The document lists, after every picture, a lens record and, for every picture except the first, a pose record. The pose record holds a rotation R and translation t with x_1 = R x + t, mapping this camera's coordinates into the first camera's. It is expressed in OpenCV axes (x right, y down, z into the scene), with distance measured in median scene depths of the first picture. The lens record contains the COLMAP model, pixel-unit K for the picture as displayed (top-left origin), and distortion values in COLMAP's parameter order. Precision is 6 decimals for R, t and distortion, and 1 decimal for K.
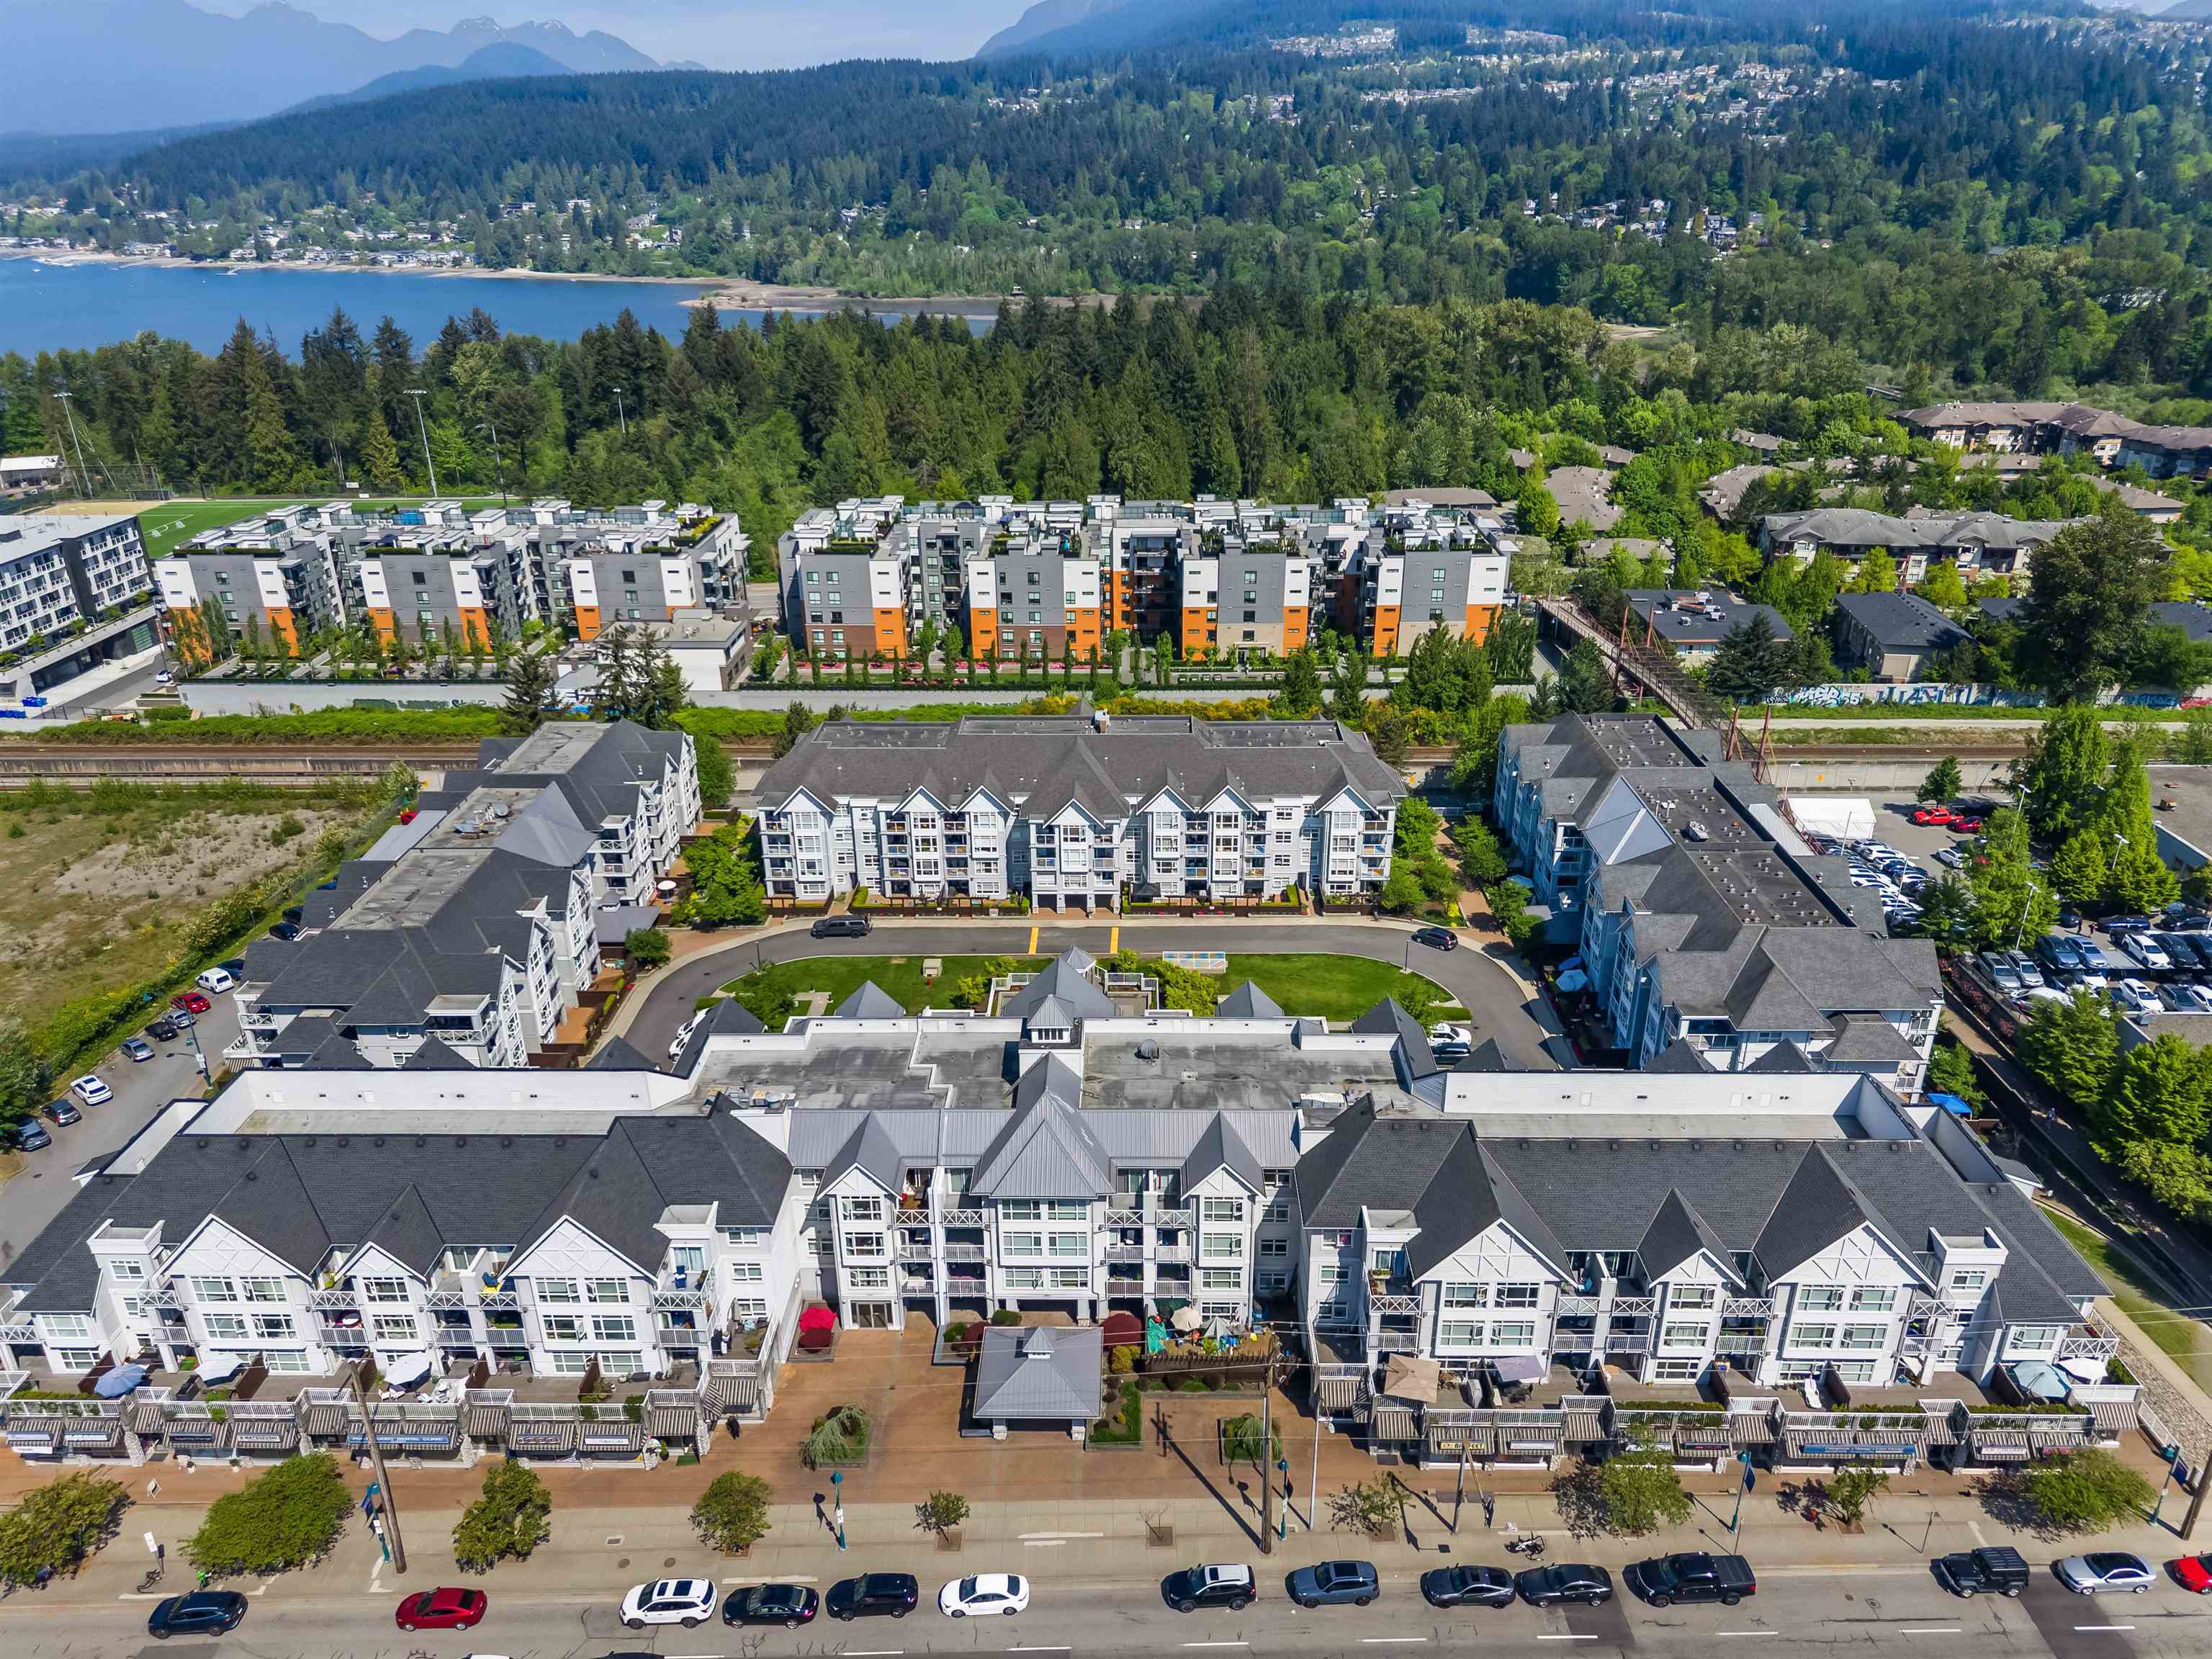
lens RADIAL K [[1451.3, 0, 1121.4], [0, 1451.3, 829.5], [0, 0, 1]] dist [0.057969, -0.072406]
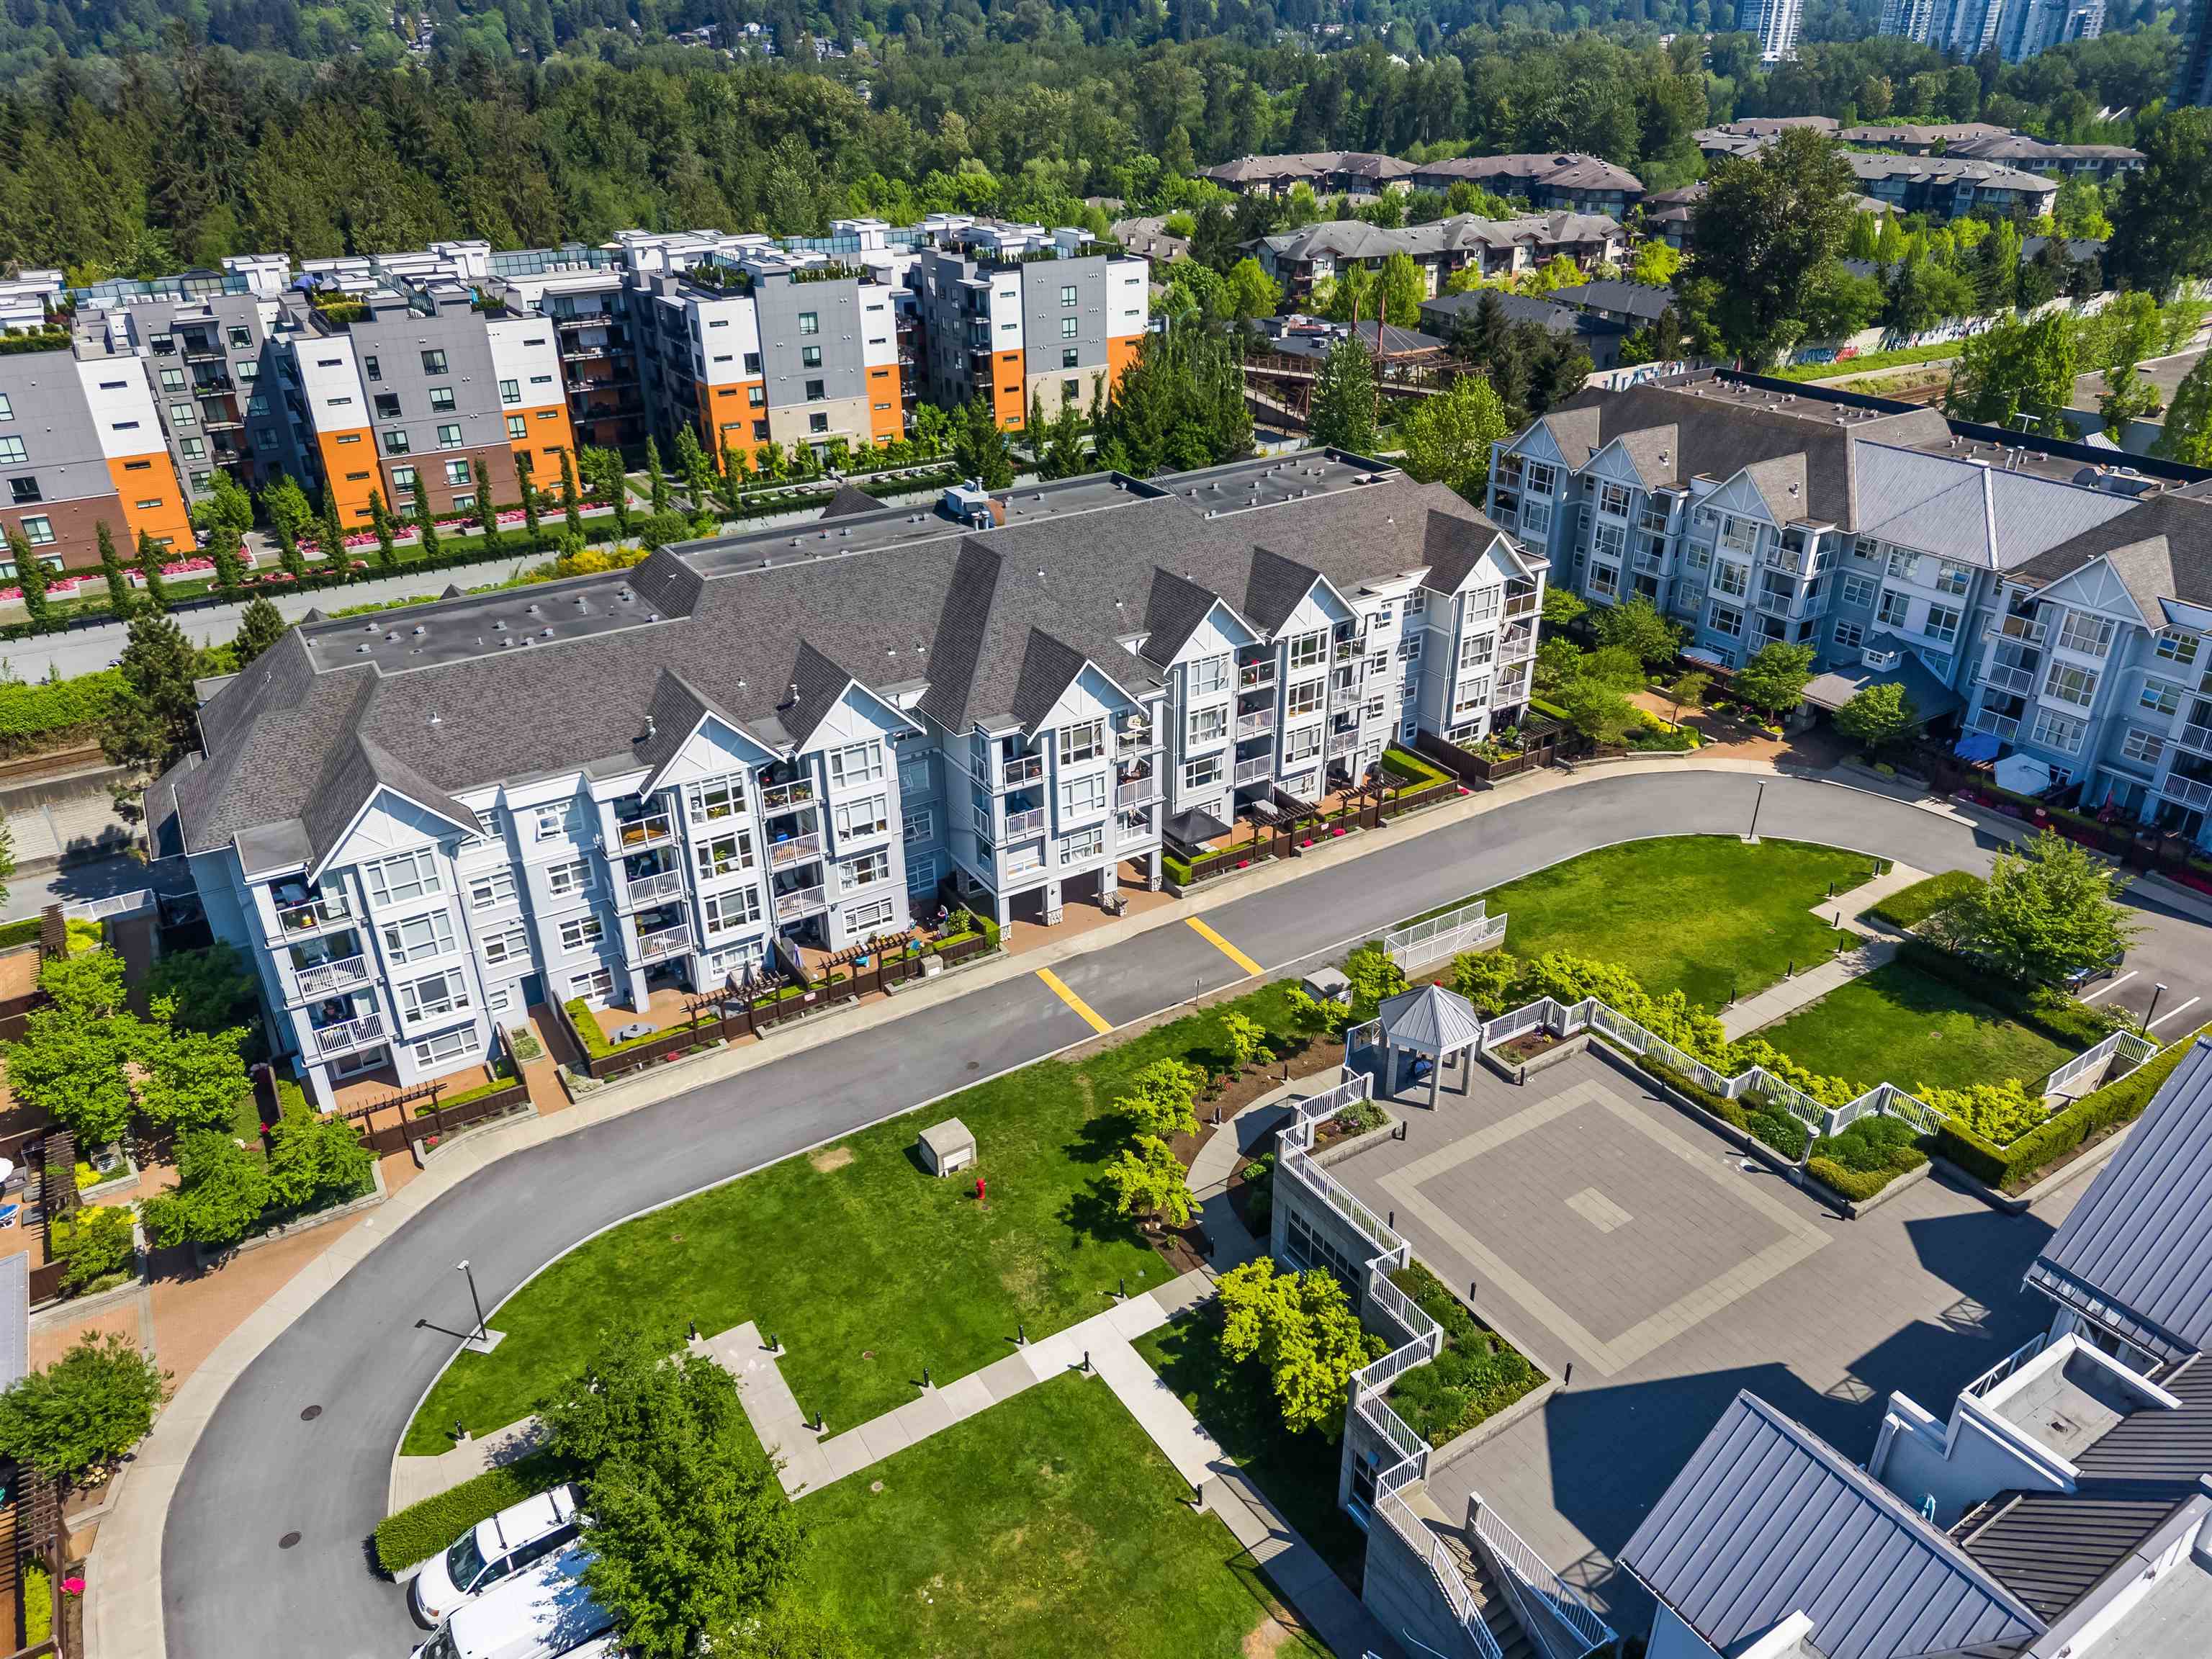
lens RADIAL K [[1501.3, 0, 1106.0], [0, 1501.3, 829.5], [0, 0, 1]] dist [0.016136, -0.003784]
pose [[0.844058, -0.253237, 0.472692, -0.154902], [0.222484, 0.967400, 0.120991, -0.015327], [-0.487922, 0.003043, 0.872882, 0.375245]]
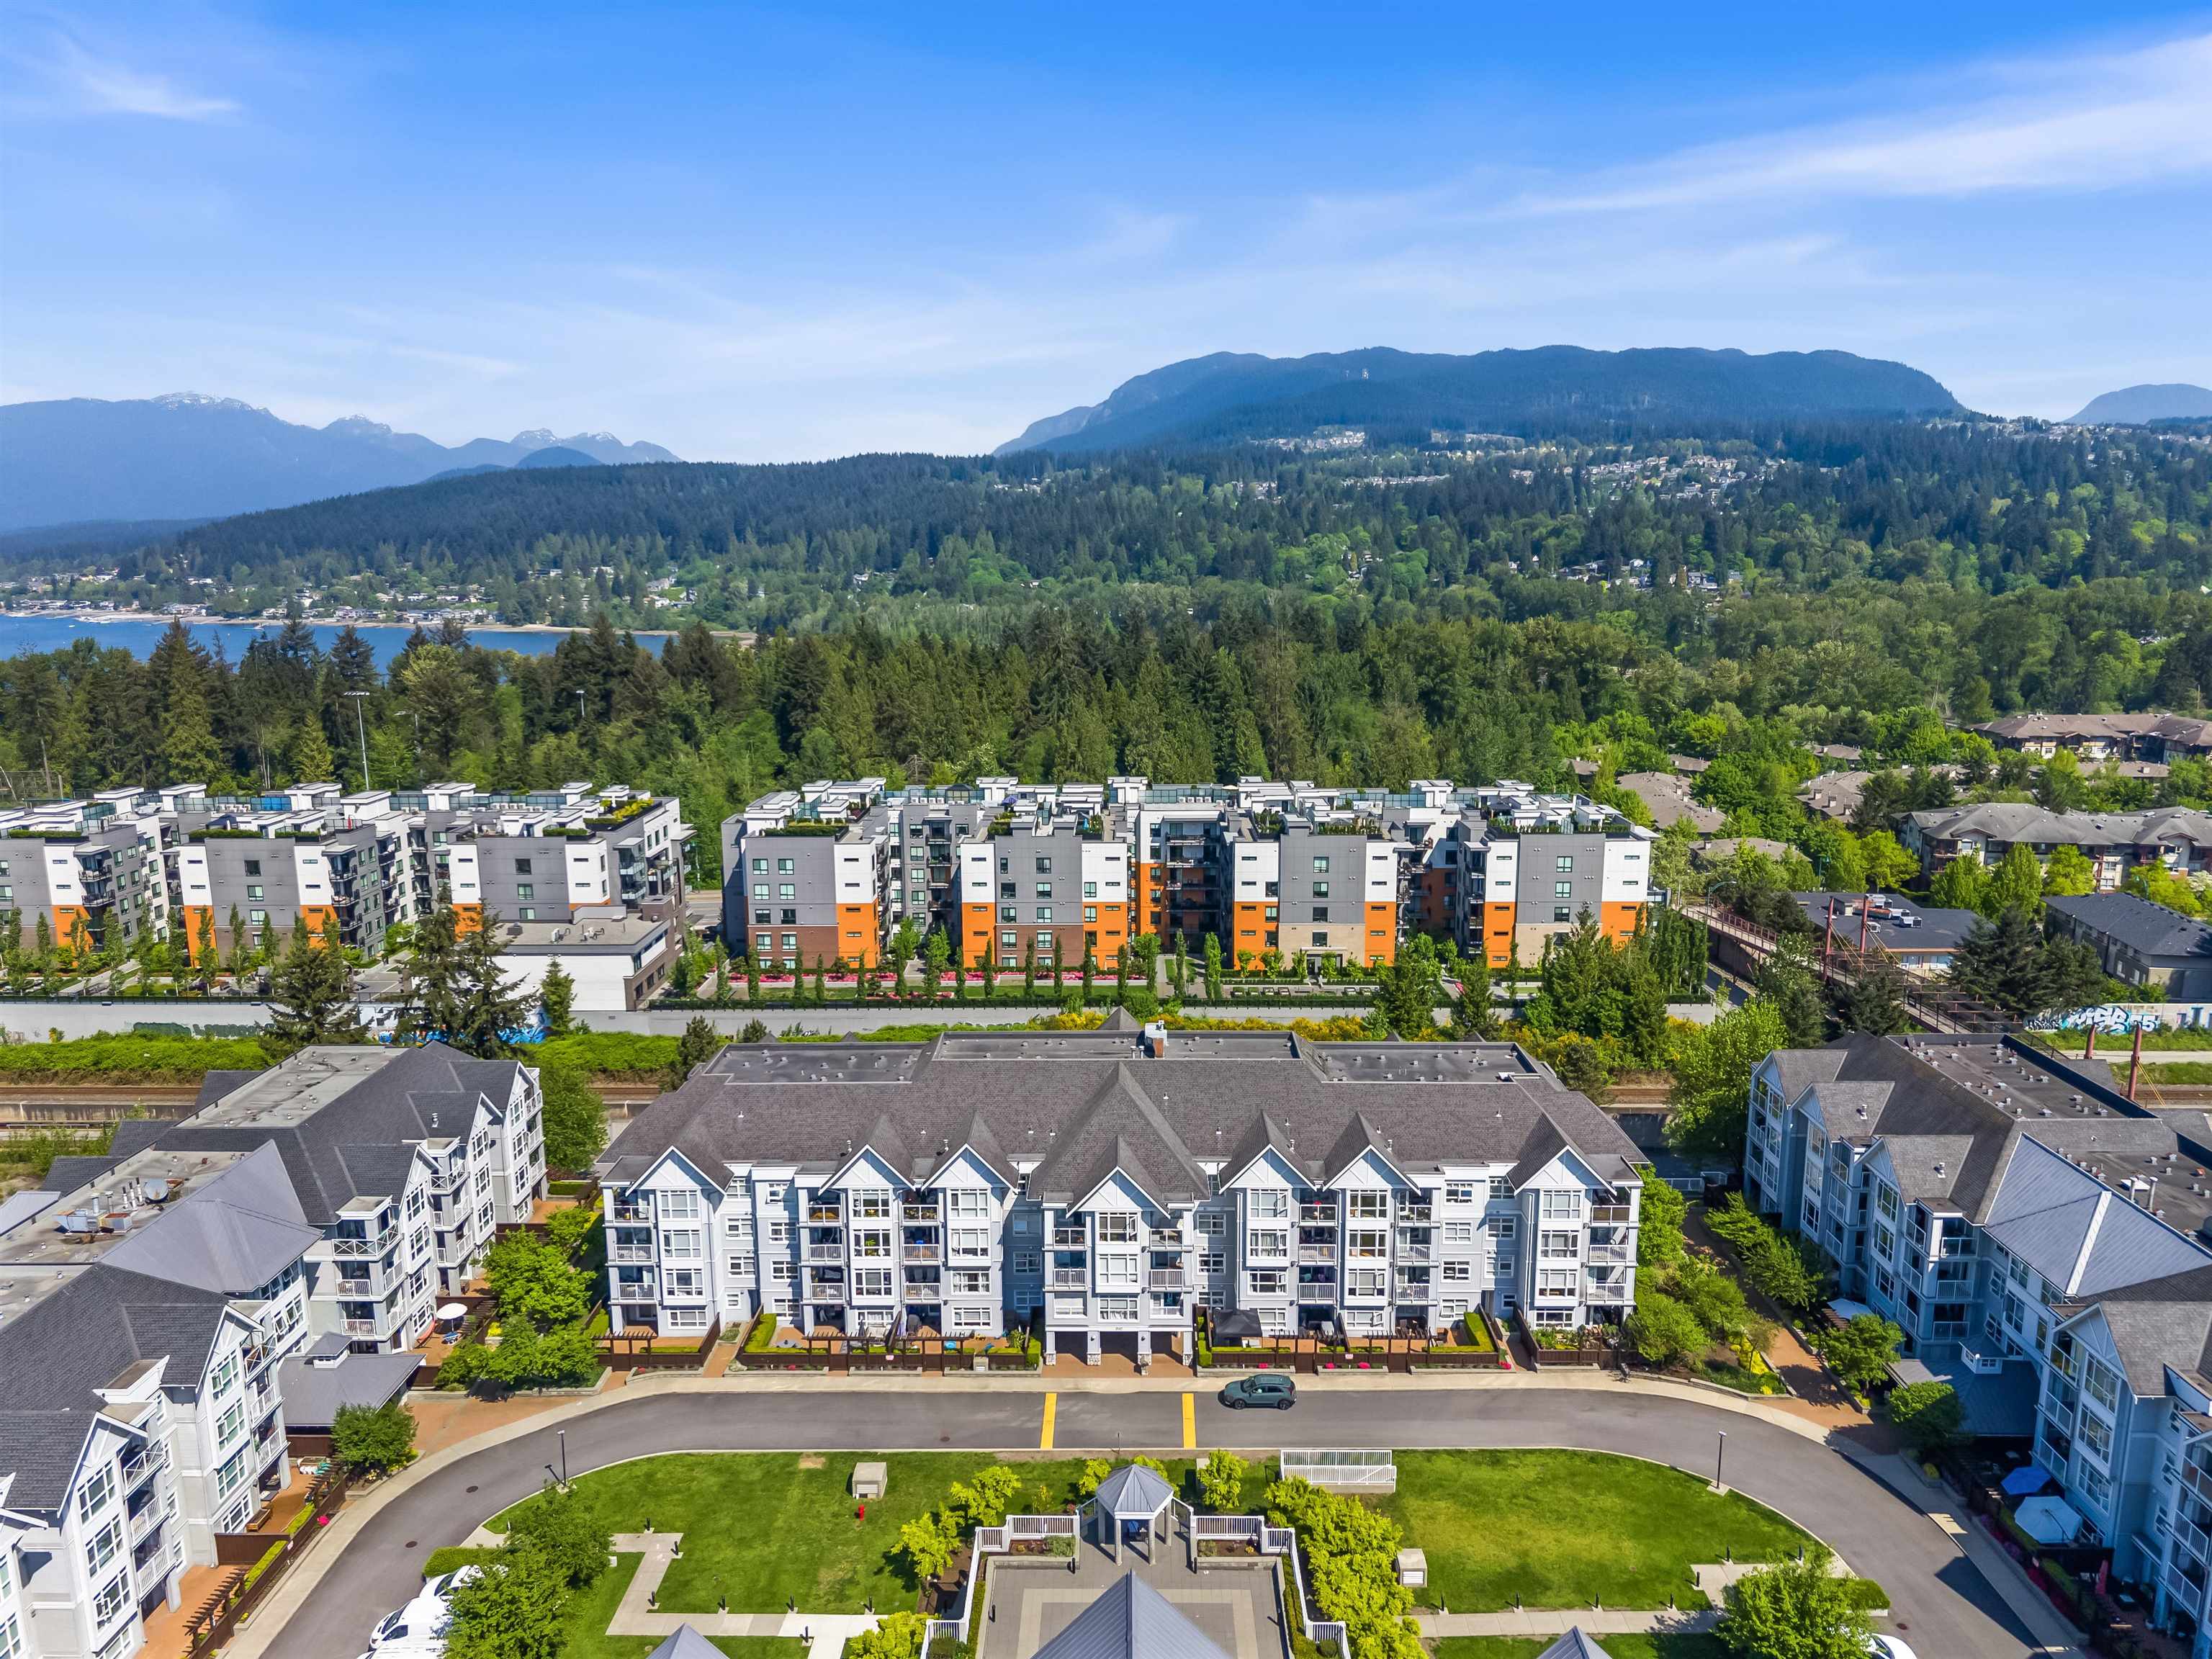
lens RADIAL K [[1451.3, 0, 1121.4], [0, 1451.3, 829.5], [0, 0, 1]] dist [0.057969, -0.072406]
pose [[0.999990, 0.001858, 0.004174, -0.021357], [-0.000836, 0.972581, -0.232561, -0.010593], [-0.004491, 0.232555, 0.972573, 0.234836]]
